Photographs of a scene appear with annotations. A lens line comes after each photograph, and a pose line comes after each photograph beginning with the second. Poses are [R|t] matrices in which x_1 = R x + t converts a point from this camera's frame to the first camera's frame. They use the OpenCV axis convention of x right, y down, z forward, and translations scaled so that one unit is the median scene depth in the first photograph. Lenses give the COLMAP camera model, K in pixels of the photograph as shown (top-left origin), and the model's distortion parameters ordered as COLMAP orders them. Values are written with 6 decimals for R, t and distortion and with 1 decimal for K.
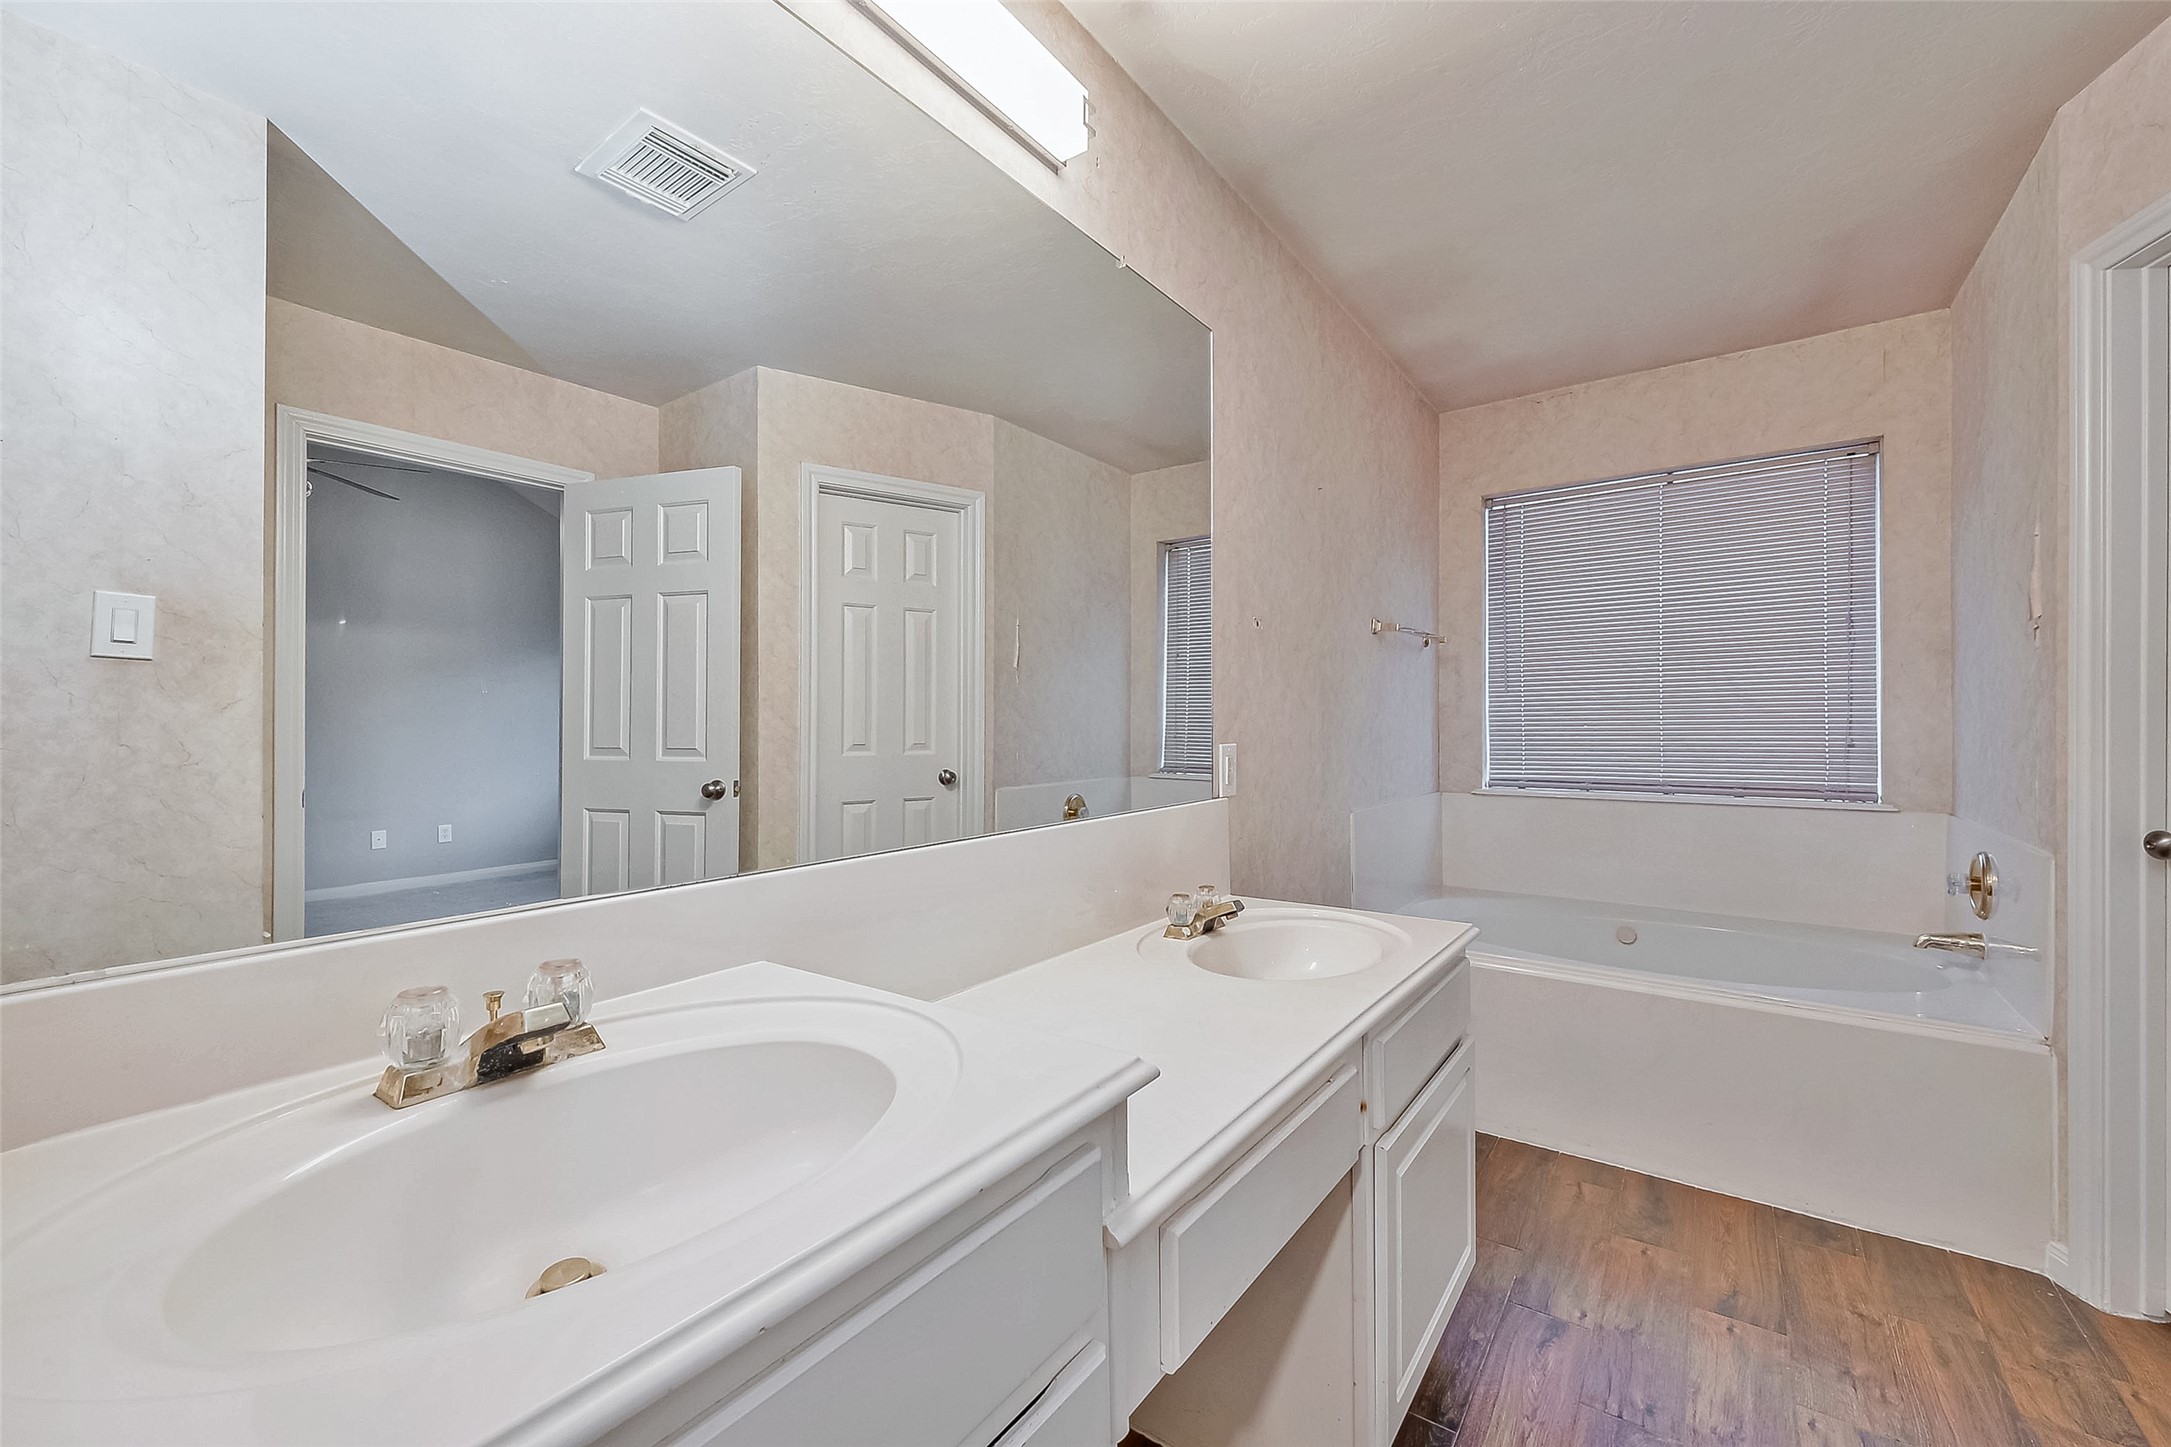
lens RADIAL K [[871.4, 0, 1086.0], [0, 871.4, 728.9], [0, 0, 1]] dist [0.000831, 0.000059]
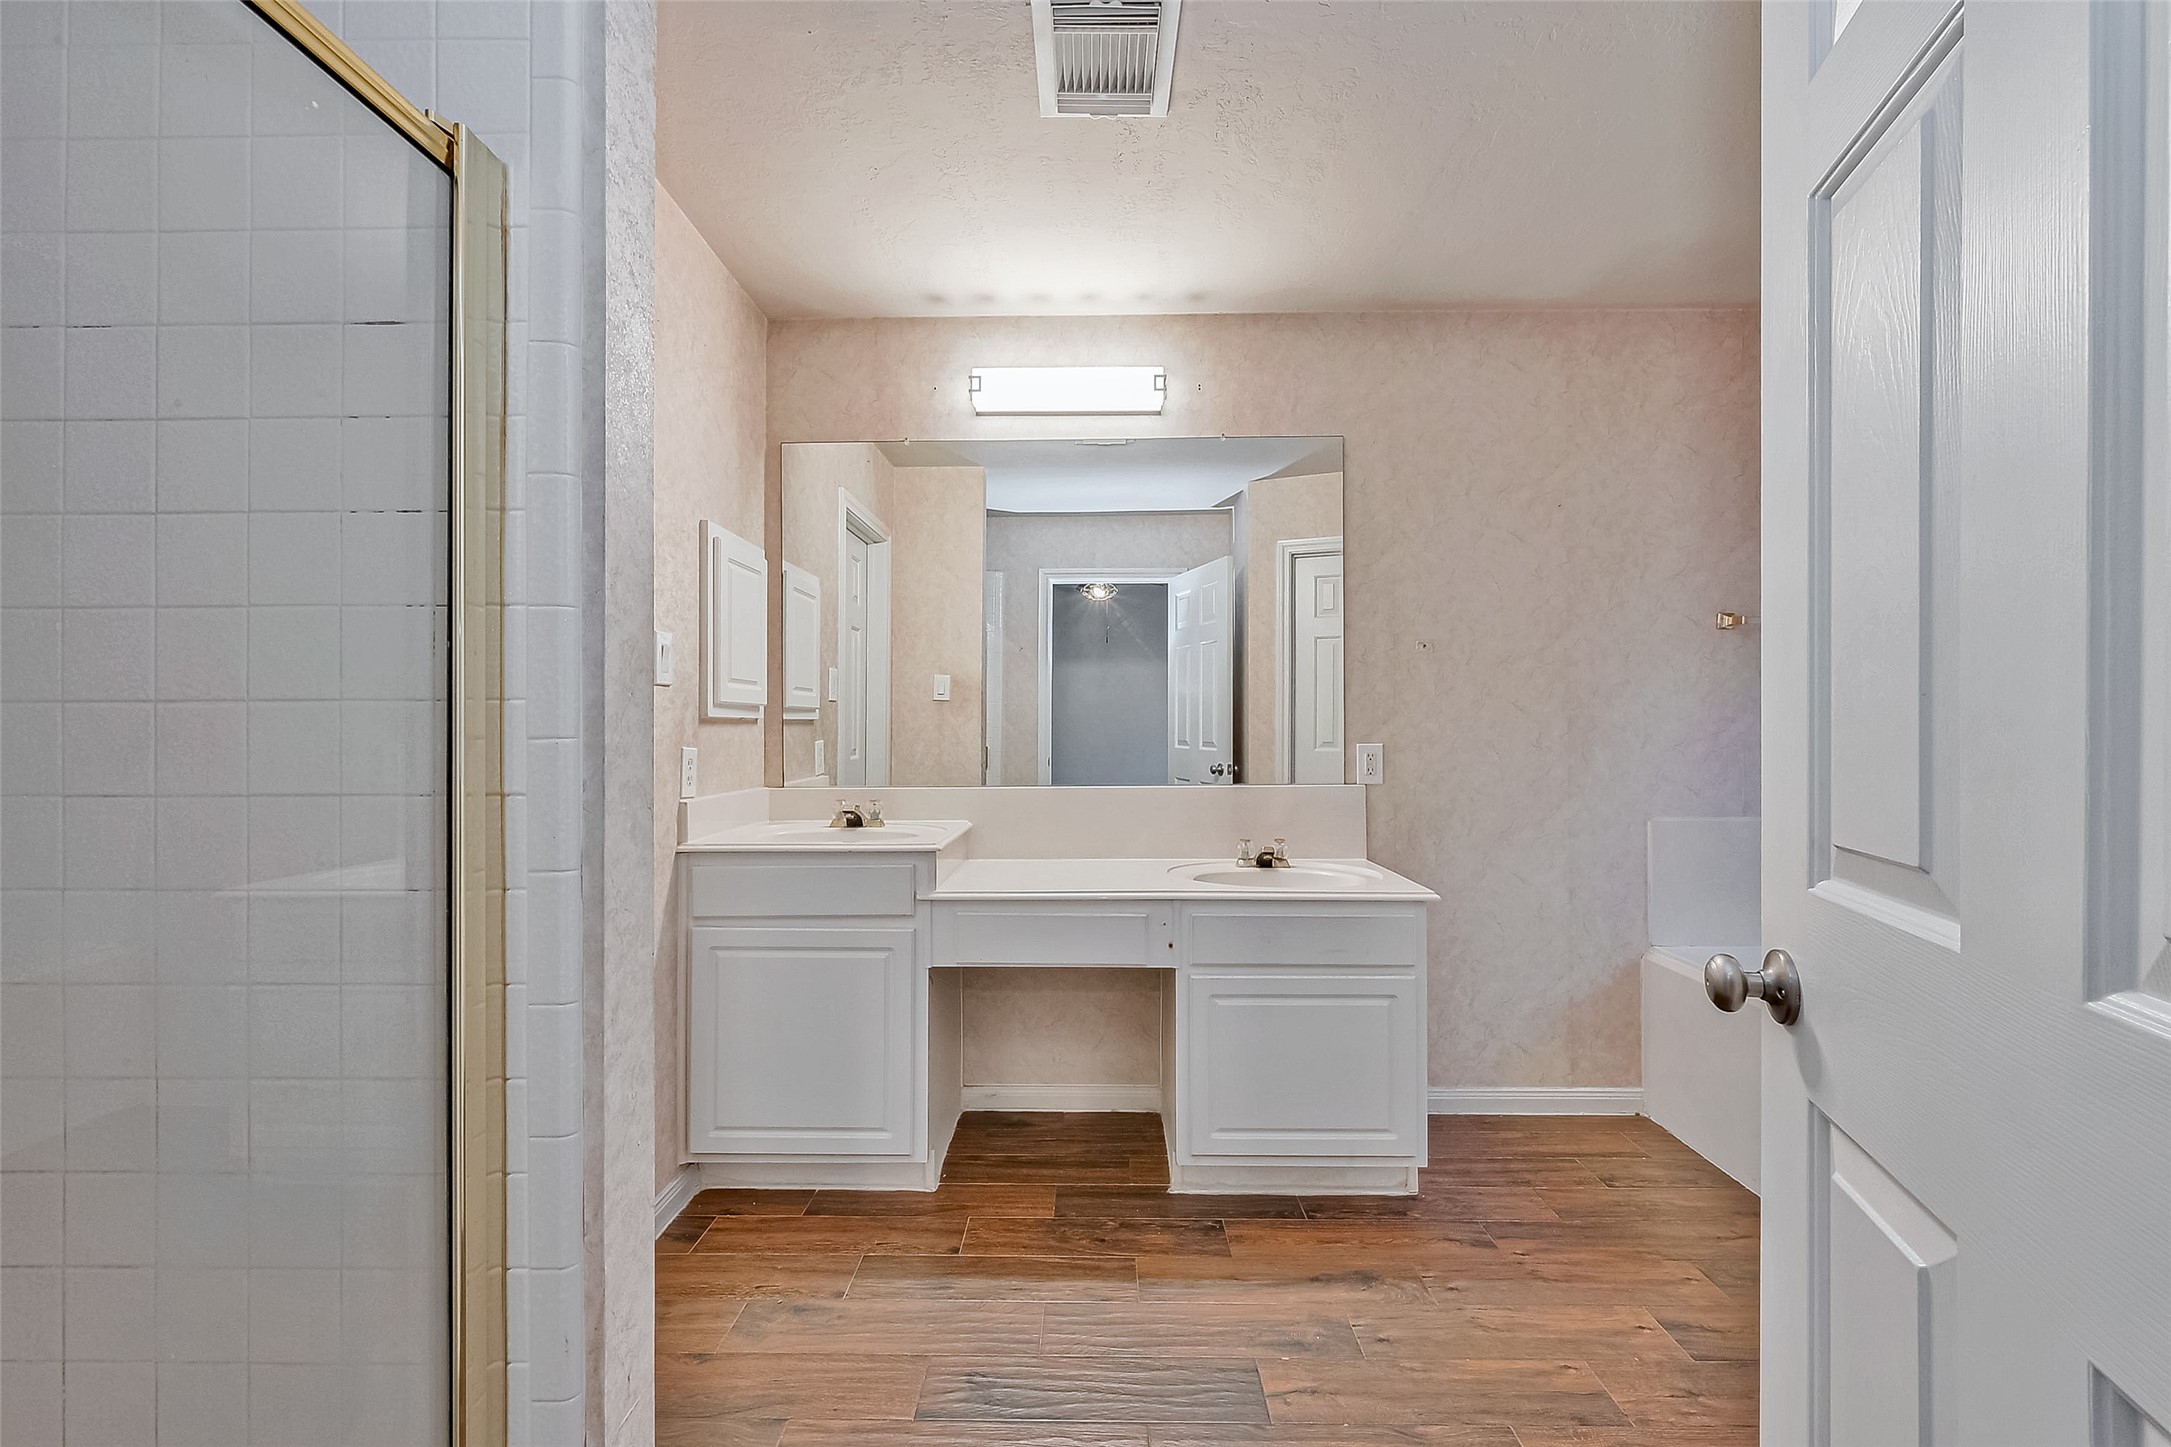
lens RADIAL K [[871.4, 0, 1084.5], [0, 871.4, 732.0], [0, 0, 1]] dist [0.000831, 0.000059]
pose [[0.568320, 0.008534, -0.822763, 0.704577], [-0.005582, 0.999963, 0.006516, -0.004395], [0.822789, 0.000890, 0.568347, -0.064813]]
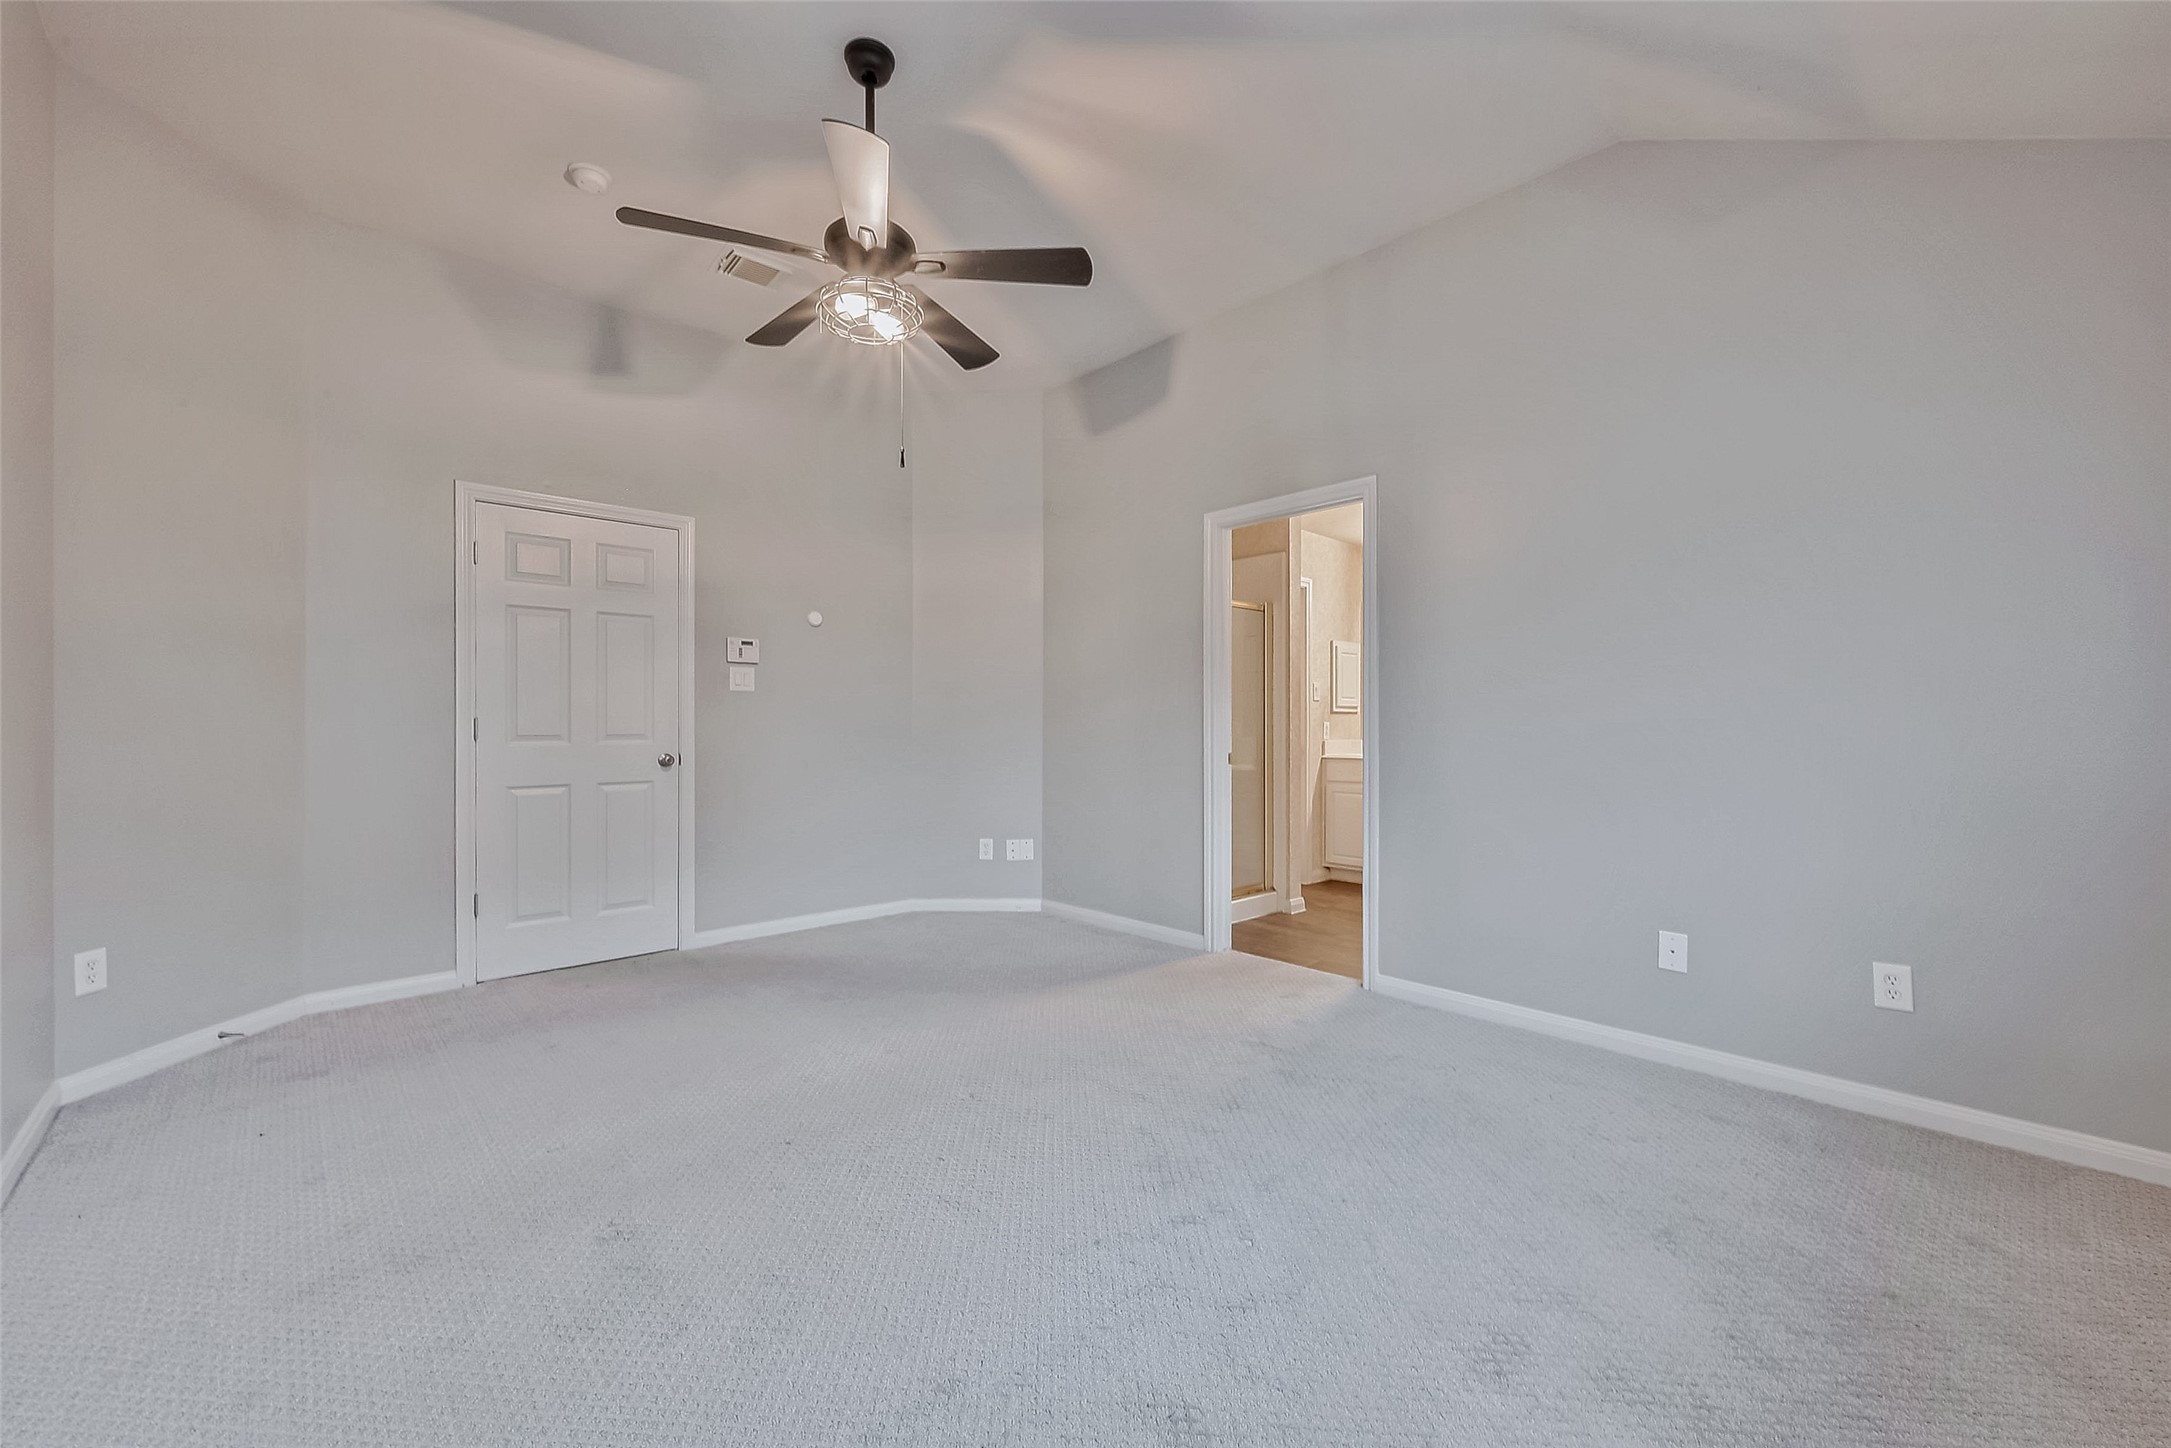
lens RADIAL K [[871.4, 0, 1080.9], [0, 871.4, 726.8], [0, 0, 1]] dist [0.000831, 0.000059]
pose [[-0.184923, 0.008628, -0.982715, 2.362936], [0.000097, 0.999962, 0.008761, 0.010919], [0.982753, 0.001525, -0.184917, -0.123065]]
